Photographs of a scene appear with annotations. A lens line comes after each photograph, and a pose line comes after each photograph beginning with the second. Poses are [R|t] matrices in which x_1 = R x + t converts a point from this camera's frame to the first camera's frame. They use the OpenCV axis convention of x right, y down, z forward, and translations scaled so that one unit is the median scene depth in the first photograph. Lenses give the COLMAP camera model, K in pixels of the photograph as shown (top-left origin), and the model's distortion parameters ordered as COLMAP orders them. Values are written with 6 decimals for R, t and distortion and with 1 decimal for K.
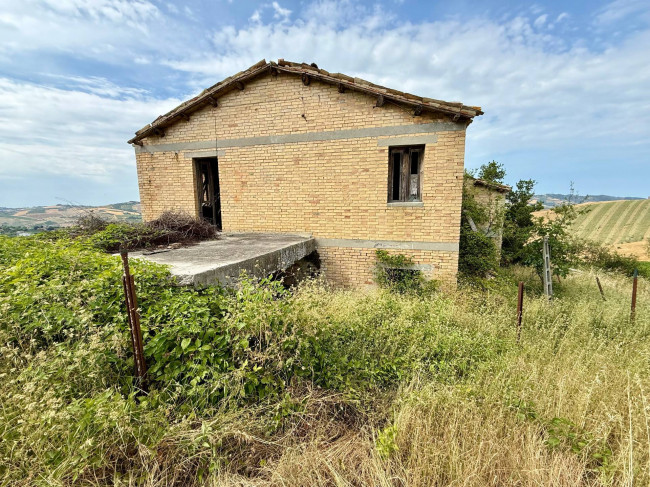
lens RADIAL K [[254.5, 0, 325.0], [0, 254.5, 243.5], [0, 0, 1]] dist [0.000891, -0.000169]
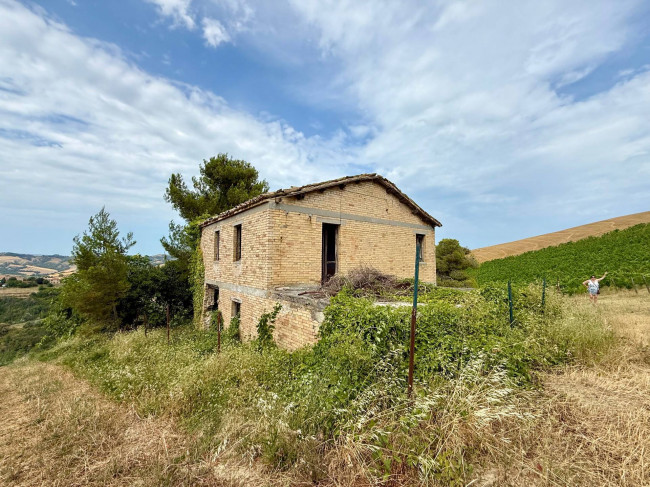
lens RADIAL K [[265.9, 0, 325.0], [0, 265.9, 243.5], [0, 0, 1]] dist [0.013074, -0.000731]
pose [[0.633273, 0.063448, 0.771324, -1.533660], [0.096629, 0.982353, -0.160141, -0.043864], [-0.767873, 0.175945, 0.615966, 0.259284]]
